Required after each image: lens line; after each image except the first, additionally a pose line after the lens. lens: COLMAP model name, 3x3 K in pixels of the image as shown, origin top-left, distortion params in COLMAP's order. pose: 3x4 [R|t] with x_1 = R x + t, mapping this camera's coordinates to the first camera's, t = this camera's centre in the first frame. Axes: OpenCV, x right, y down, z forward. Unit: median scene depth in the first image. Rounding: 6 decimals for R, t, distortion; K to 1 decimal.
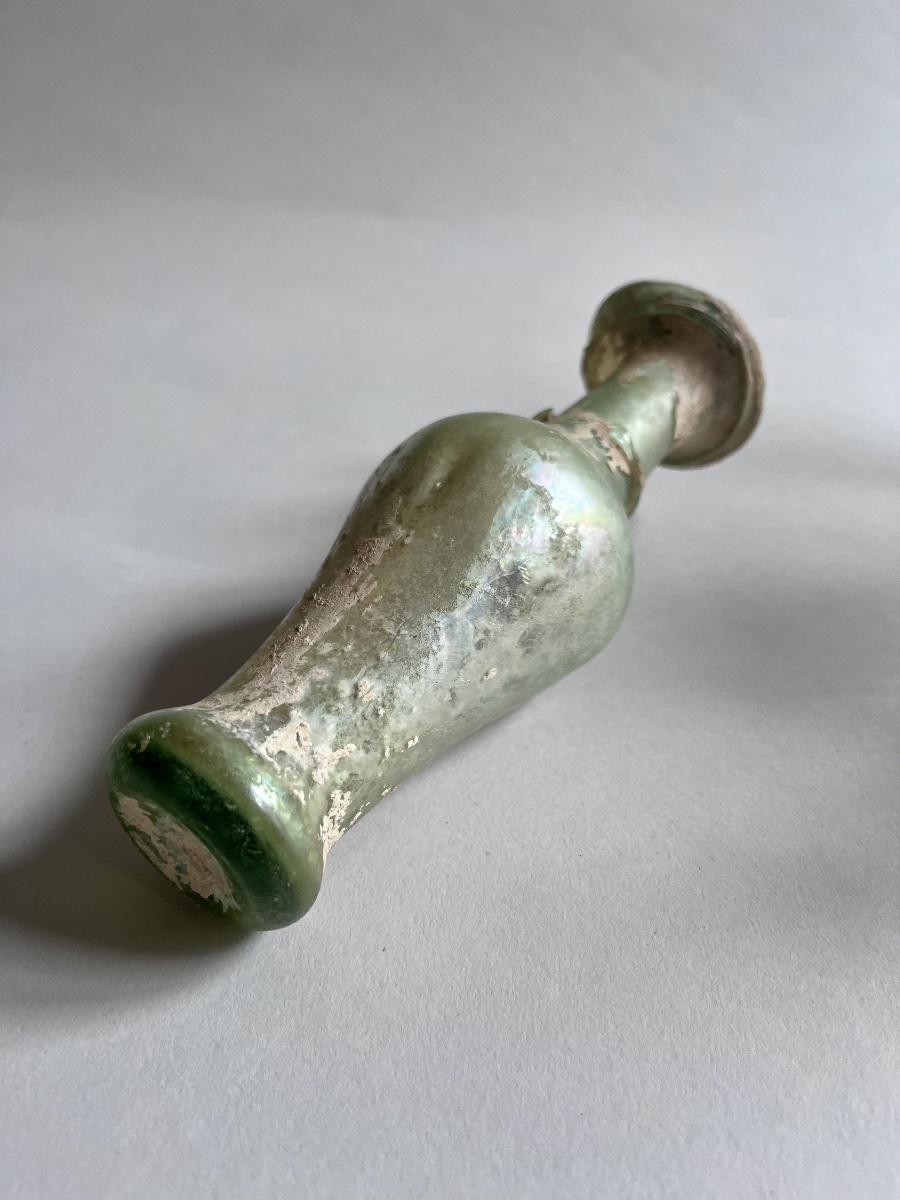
lens RADIAL K [[969.4, 0, 504.8], [0, 969.4, 597.3], [0, 0, 1]] dist [0.000380, -0.080757]
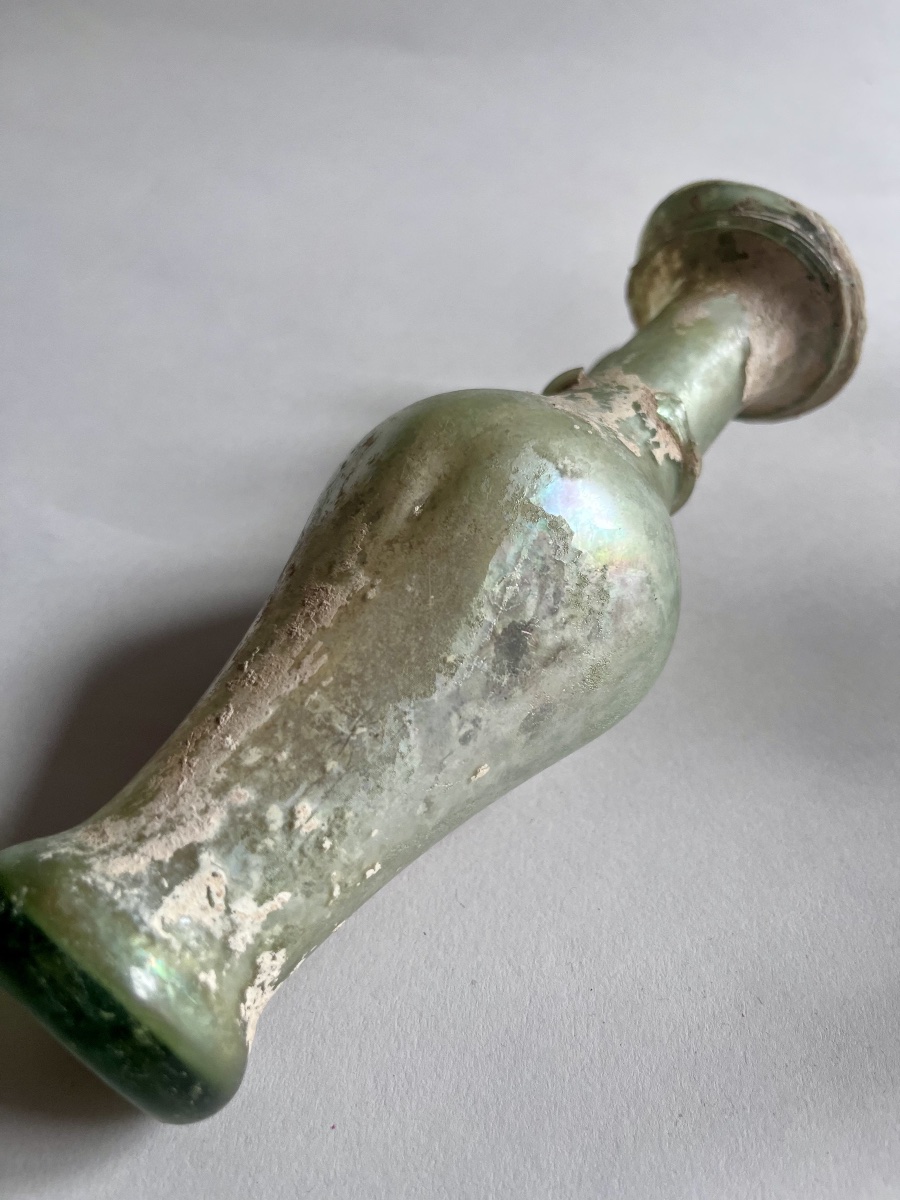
lens RADIAL K [[969.4, 0, 504.8], [0, 969.4, 597.3], [0, 0, 1]] dist [0.000380, -0.080757]
pose [[0.998769, 0.031709, -0.038149, 0.028316], [-0.024945, 0.985767, 0.166258, -0.179151], [0.042878, -0.165101, 0.985344, 0.281509]]
